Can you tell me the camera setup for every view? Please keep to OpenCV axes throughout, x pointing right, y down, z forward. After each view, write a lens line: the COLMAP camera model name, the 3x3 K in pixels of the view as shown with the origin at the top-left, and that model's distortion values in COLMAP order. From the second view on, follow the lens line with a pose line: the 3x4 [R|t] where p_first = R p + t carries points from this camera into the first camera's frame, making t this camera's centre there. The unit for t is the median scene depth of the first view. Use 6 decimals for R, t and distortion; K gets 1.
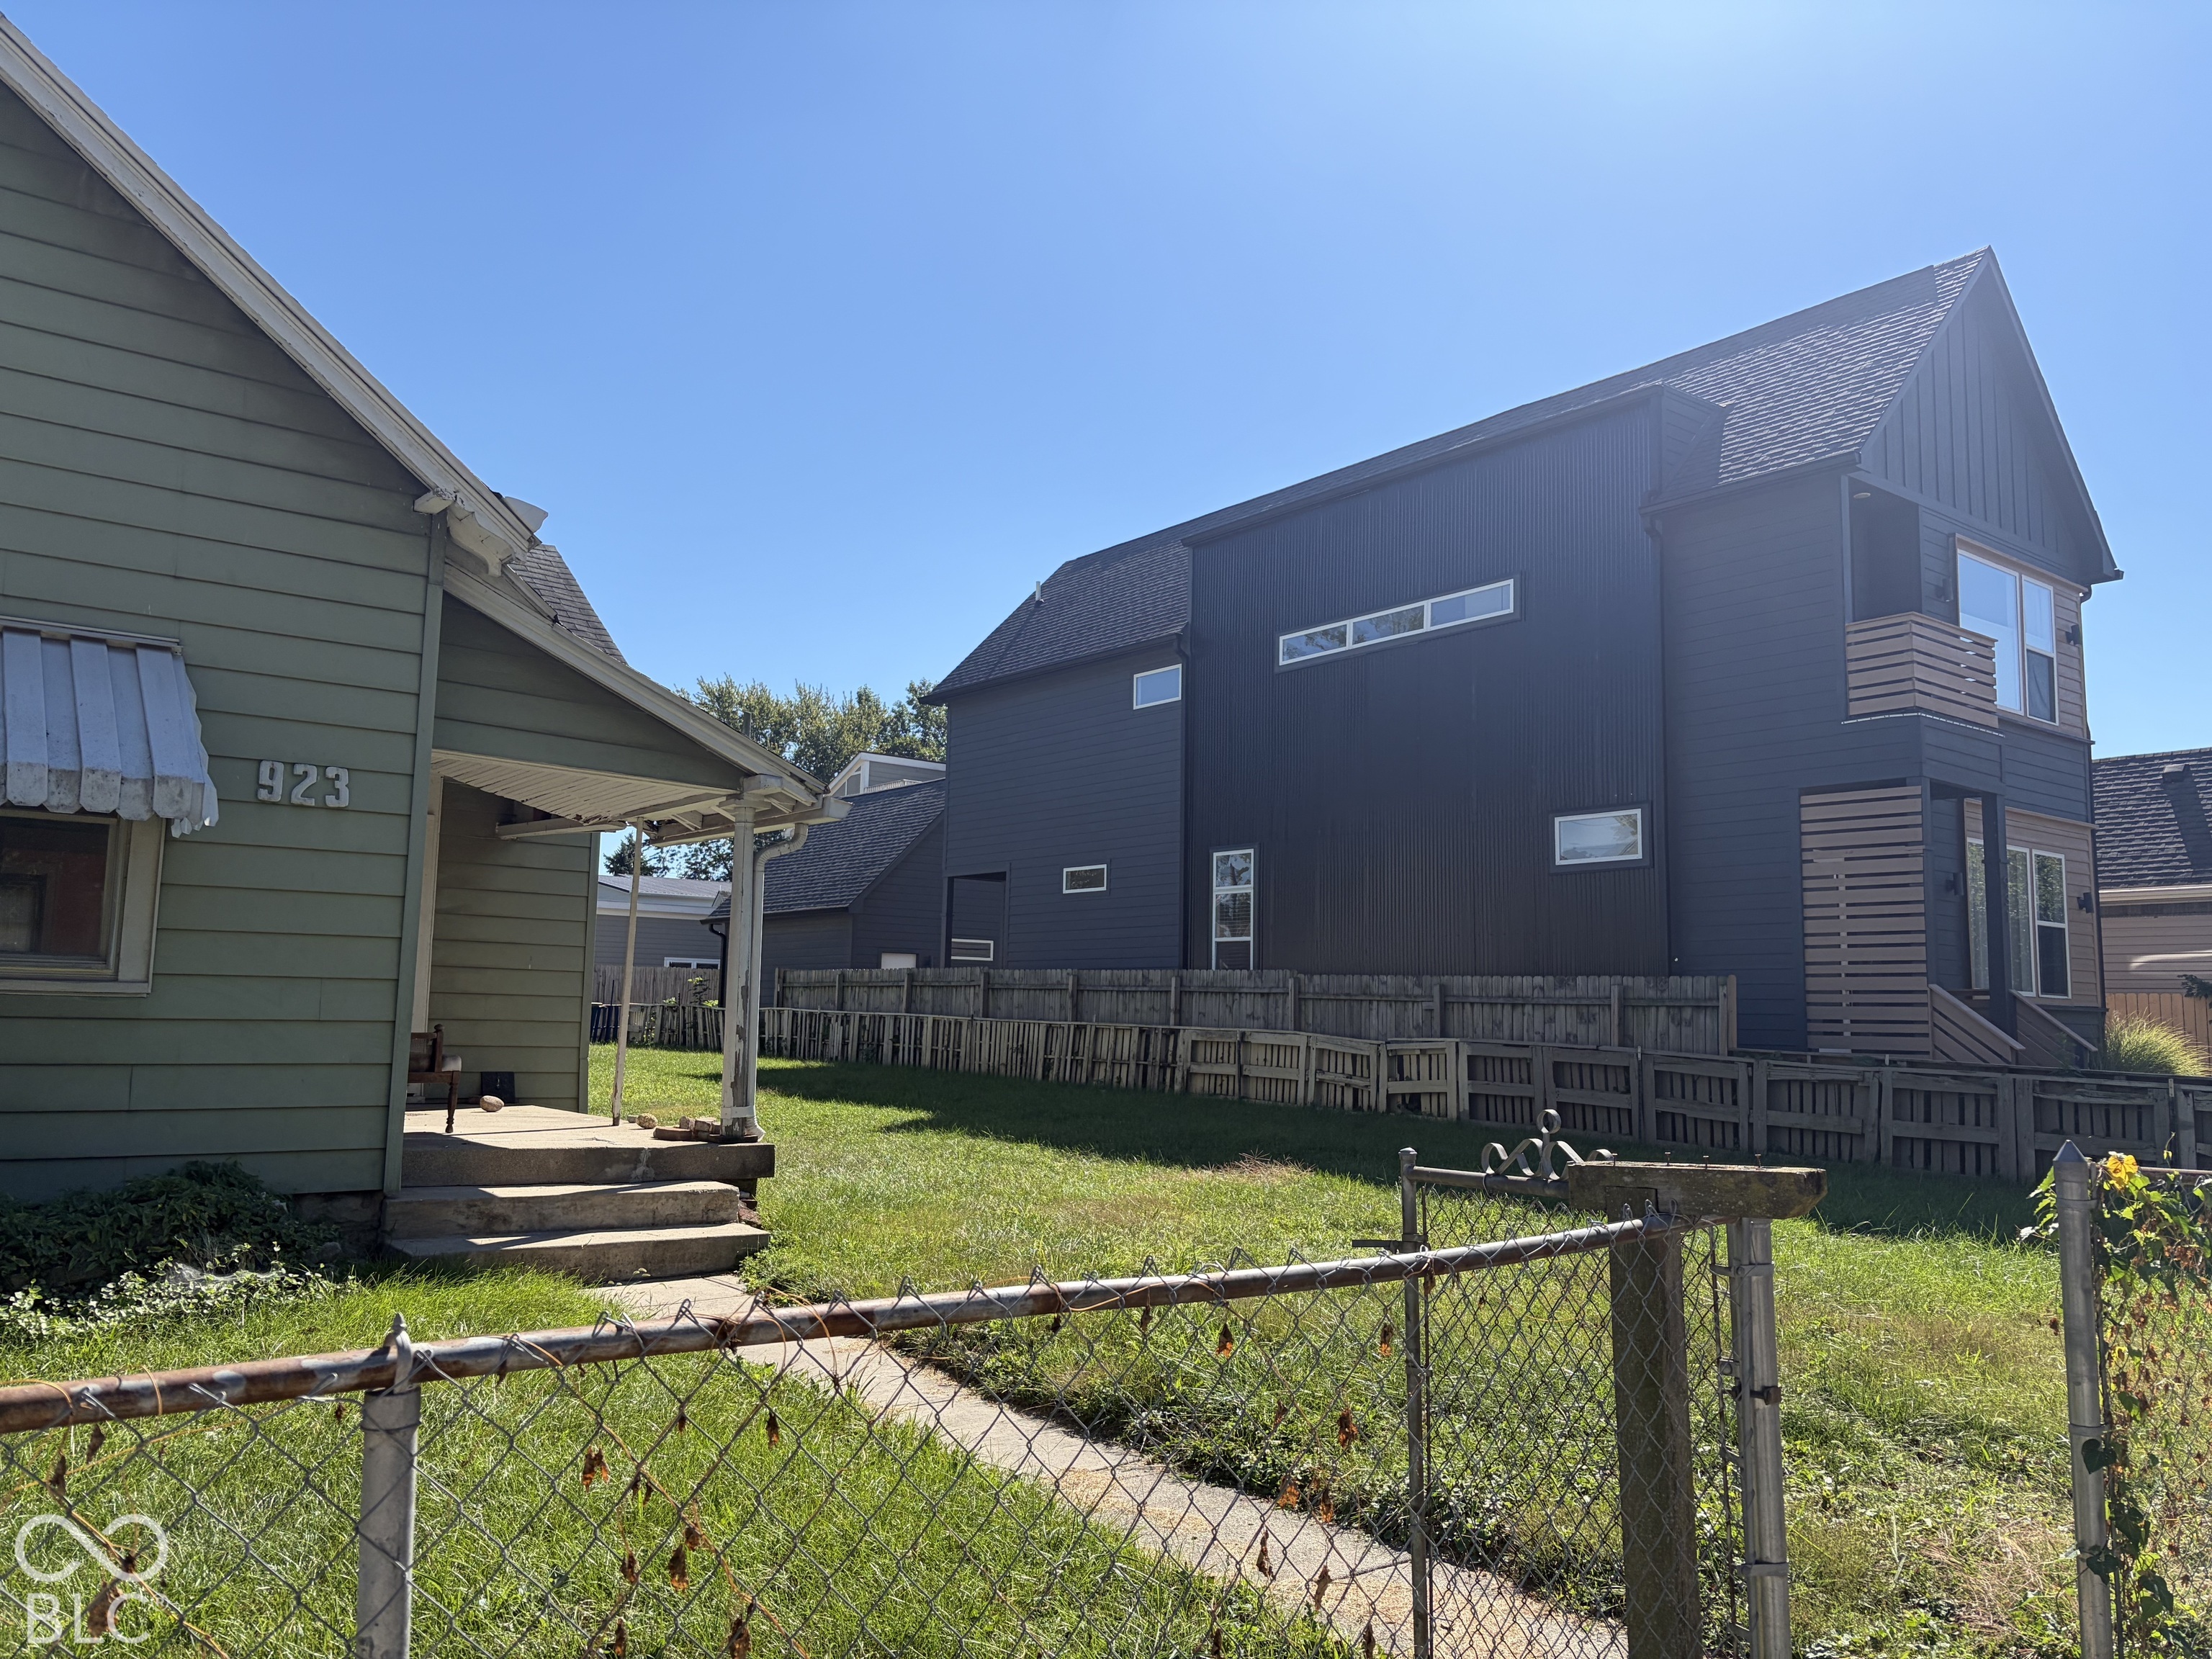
lens RADIAL K [[1668.7, 0, 1157.2], [0, 1668.7, 831.6], [0, 0, 1]] dist [0.047784, -0.051534]
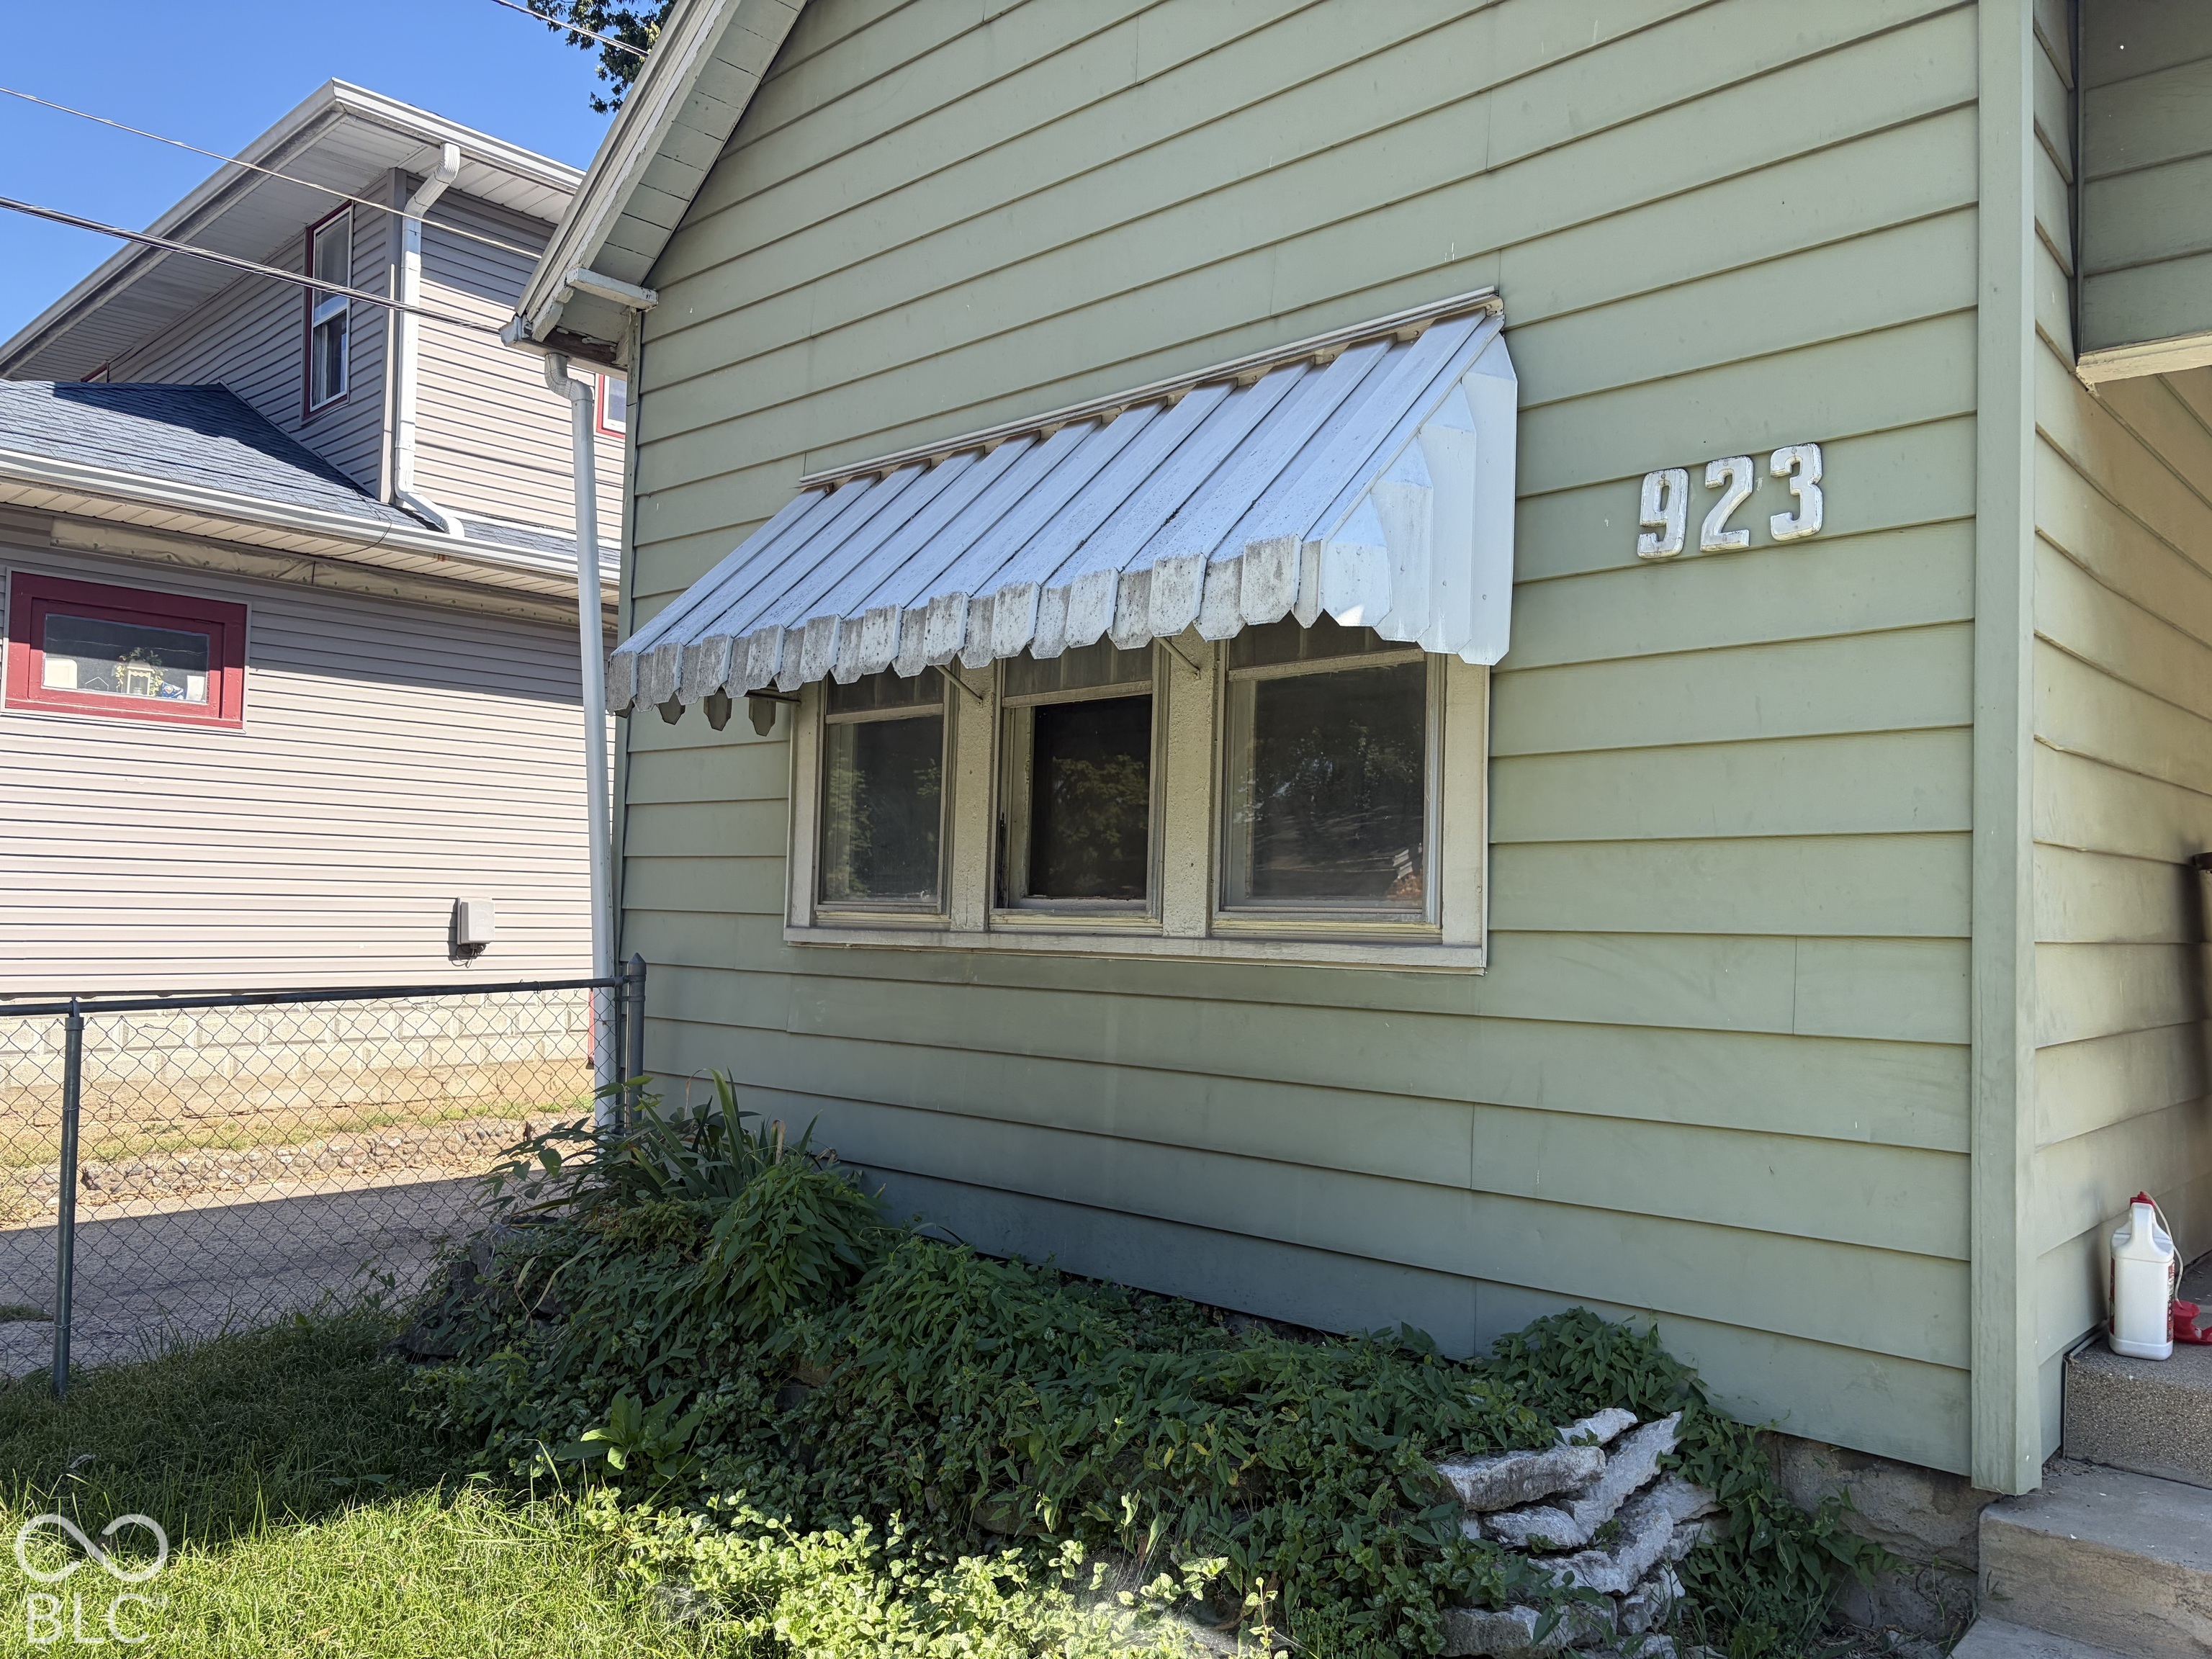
lens RADIAL K [[1668.7, 0, 1087.7], [0, 1668.7, 845.4], [0, 0, 1]] dist [0.047784, -0.051534]
pose [[0.116707, -0.058839, -0.991422, -0.035624], [0.098324, 0.994024, -0.047419, 0.026161], [0.988287, -0.091947, 0.121795, 0.303699]]
